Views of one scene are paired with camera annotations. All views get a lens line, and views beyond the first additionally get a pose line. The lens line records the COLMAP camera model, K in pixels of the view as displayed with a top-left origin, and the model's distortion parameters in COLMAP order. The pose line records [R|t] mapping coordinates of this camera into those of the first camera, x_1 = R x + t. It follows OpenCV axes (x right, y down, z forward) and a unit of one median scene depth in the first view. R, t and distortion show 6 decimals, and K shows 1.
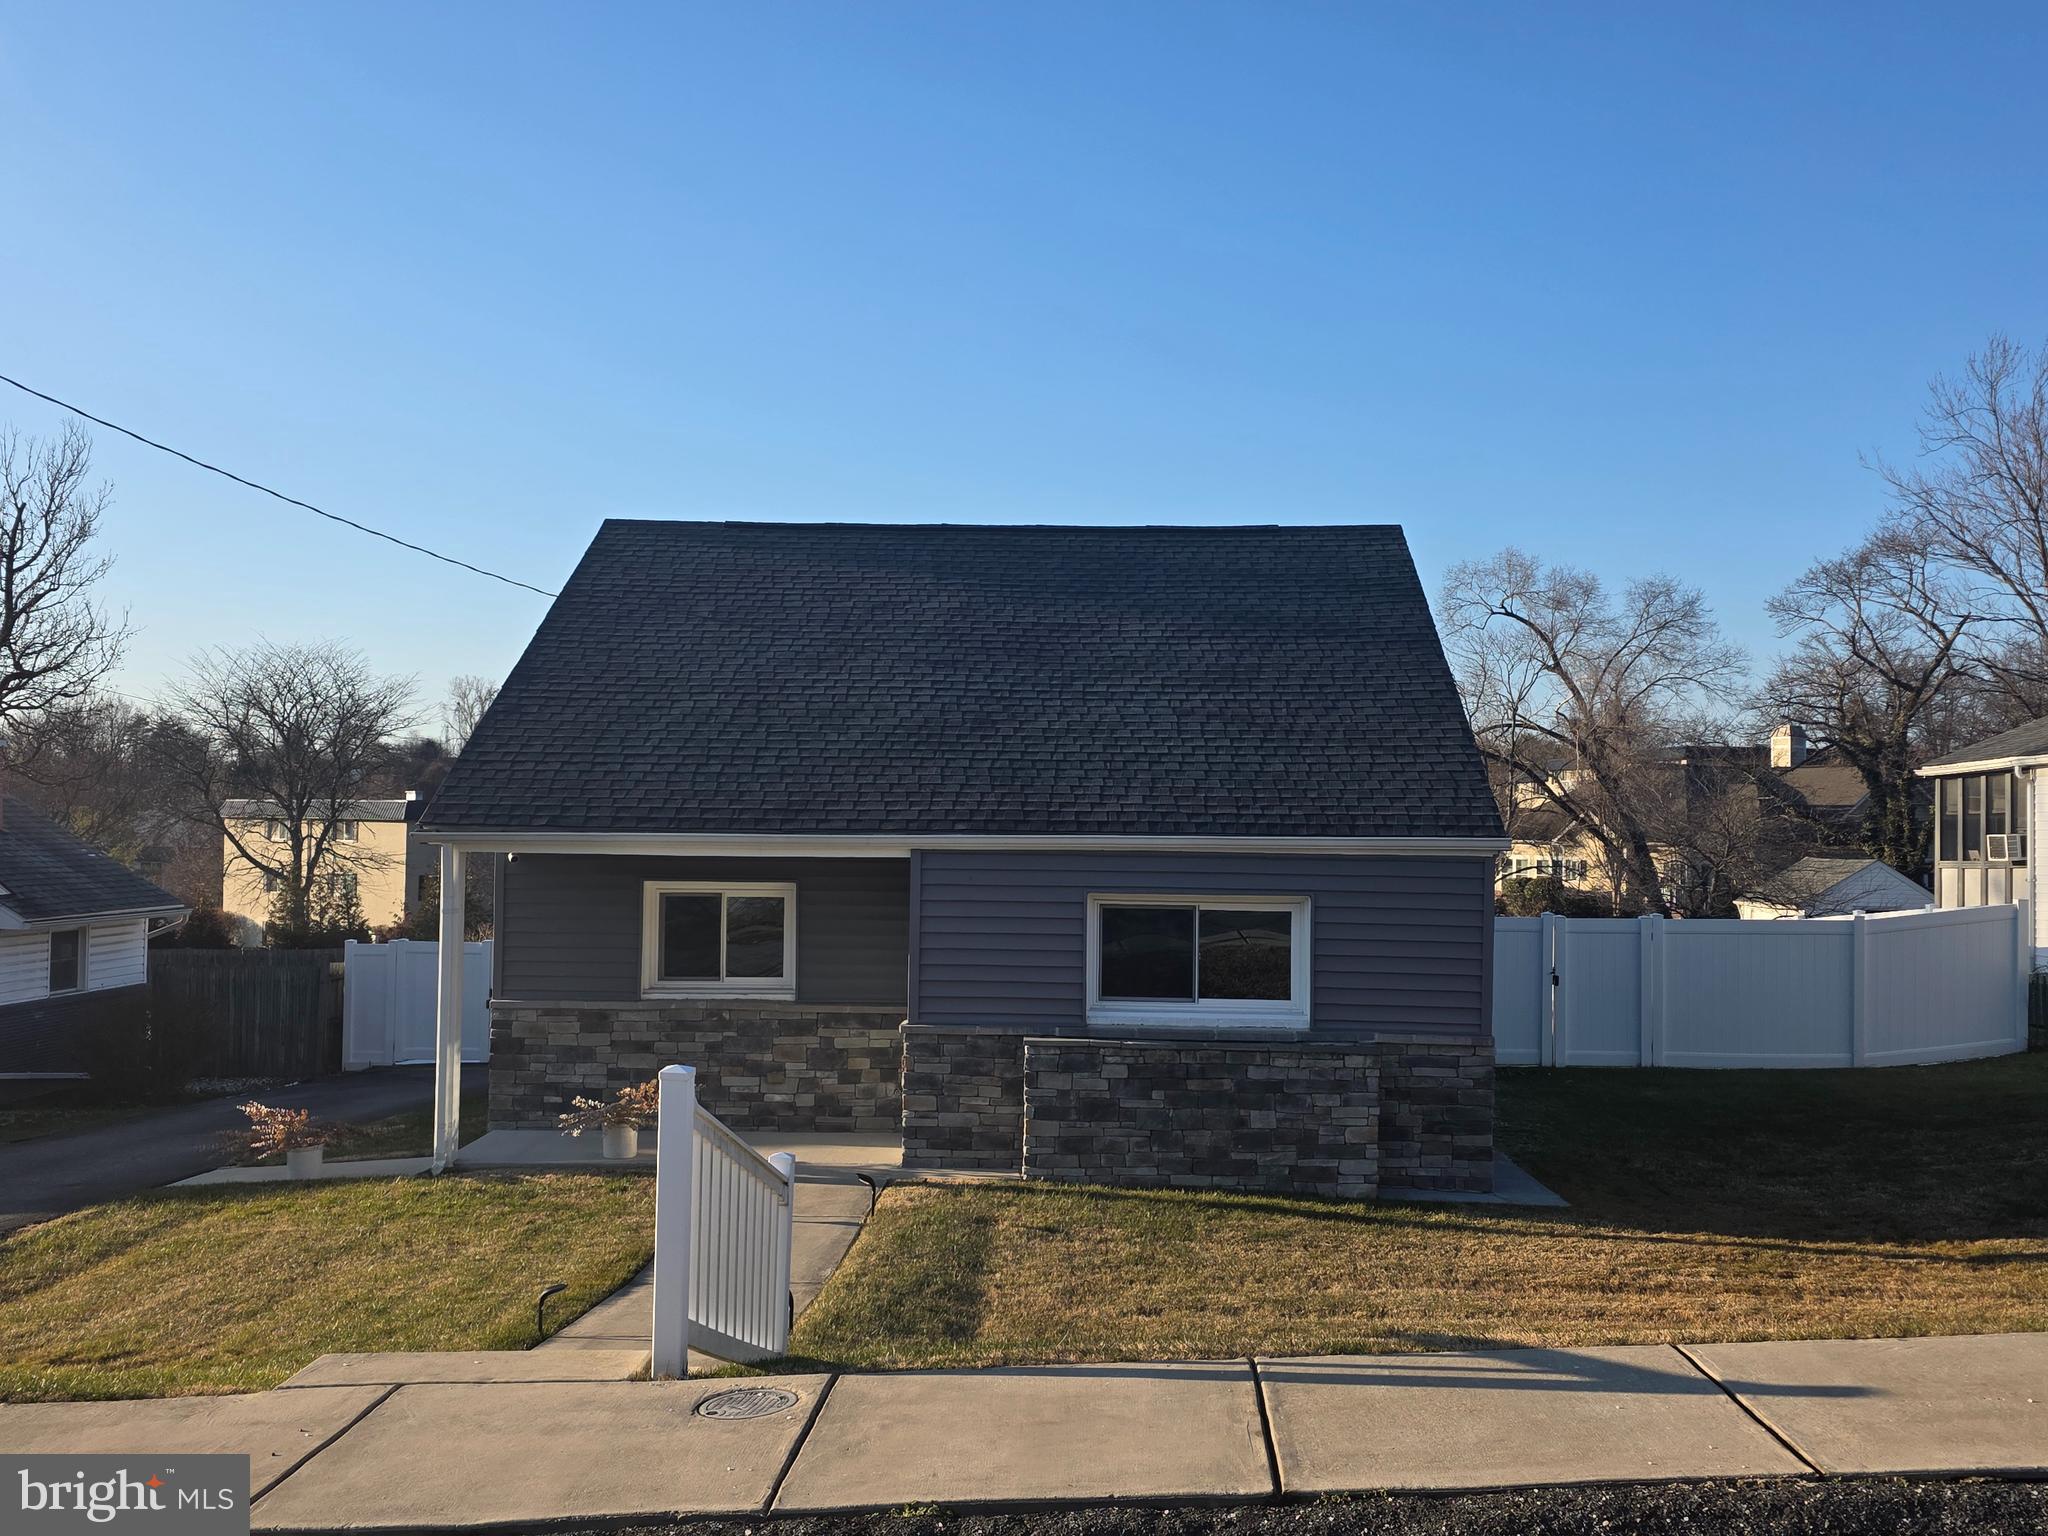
lens RADIAL K [[1844.9, 0, 1016.6], [0, 1844.9, 770.5], [0, 0, 1]] dist [0.104195, -0.011275]
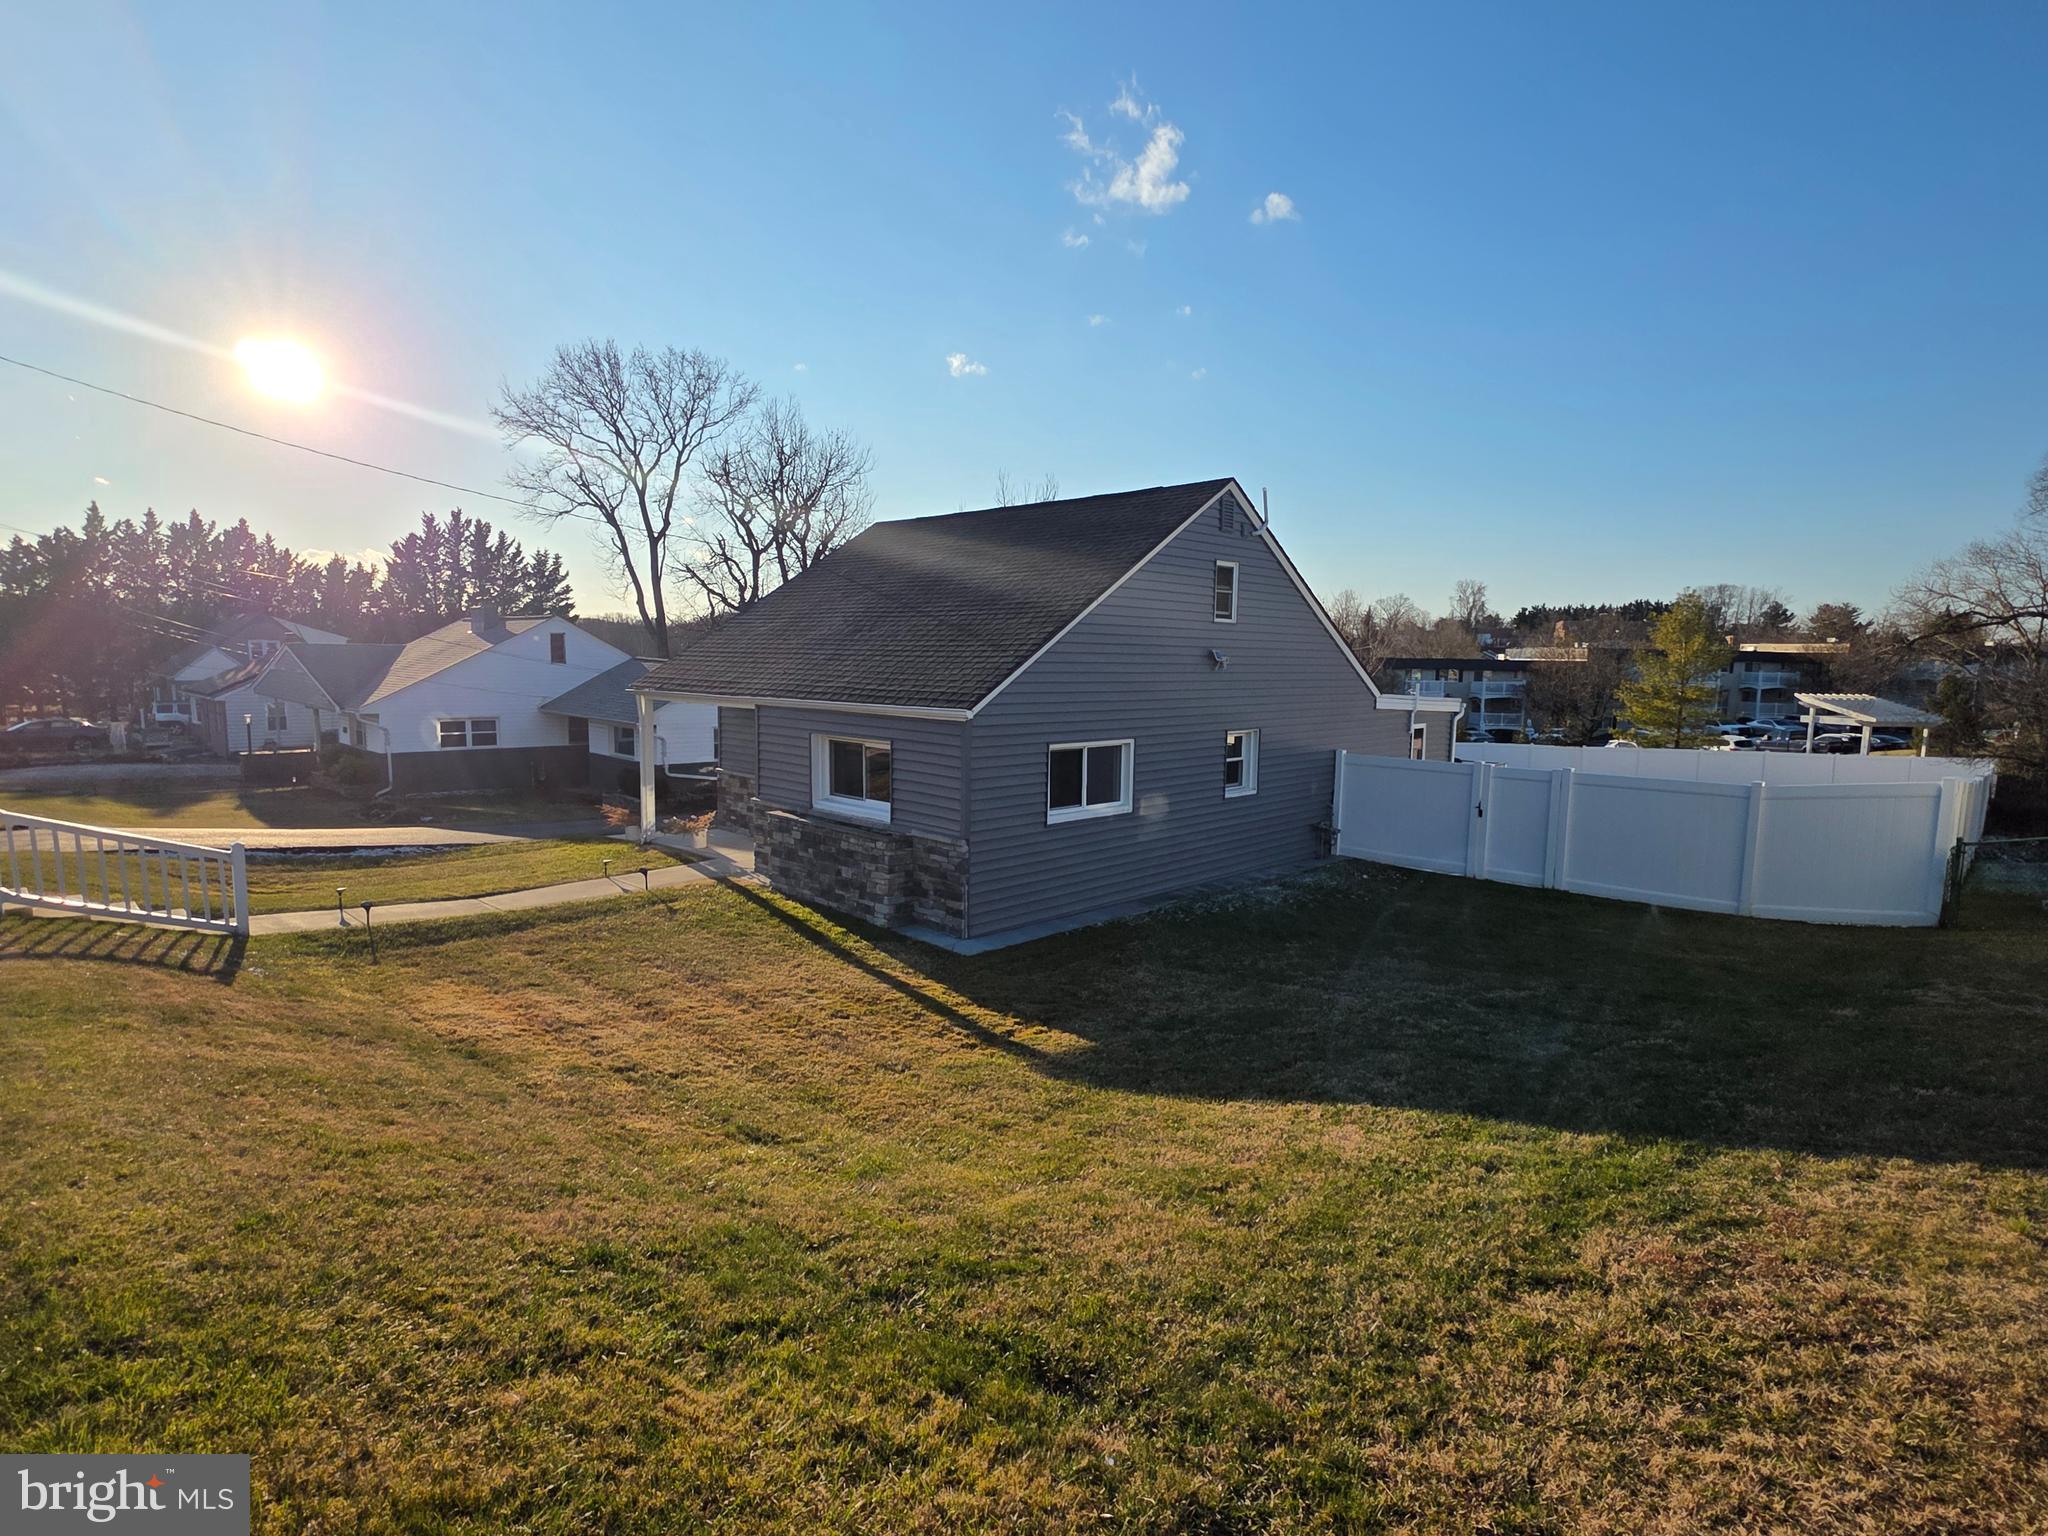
lens RADIAL K [[996.7, 0, 1030.9], [0, 996.7, 773.1], [0, 0, 1]] dist [0.024827, 0.000258]
pose [[0.738252, 0.079520, -0.669822, 0.821234], [0.013265, 0.991123, 0.132285, -0.016046], [0.674395, -0.106545, 0.730643, 0.451640]]
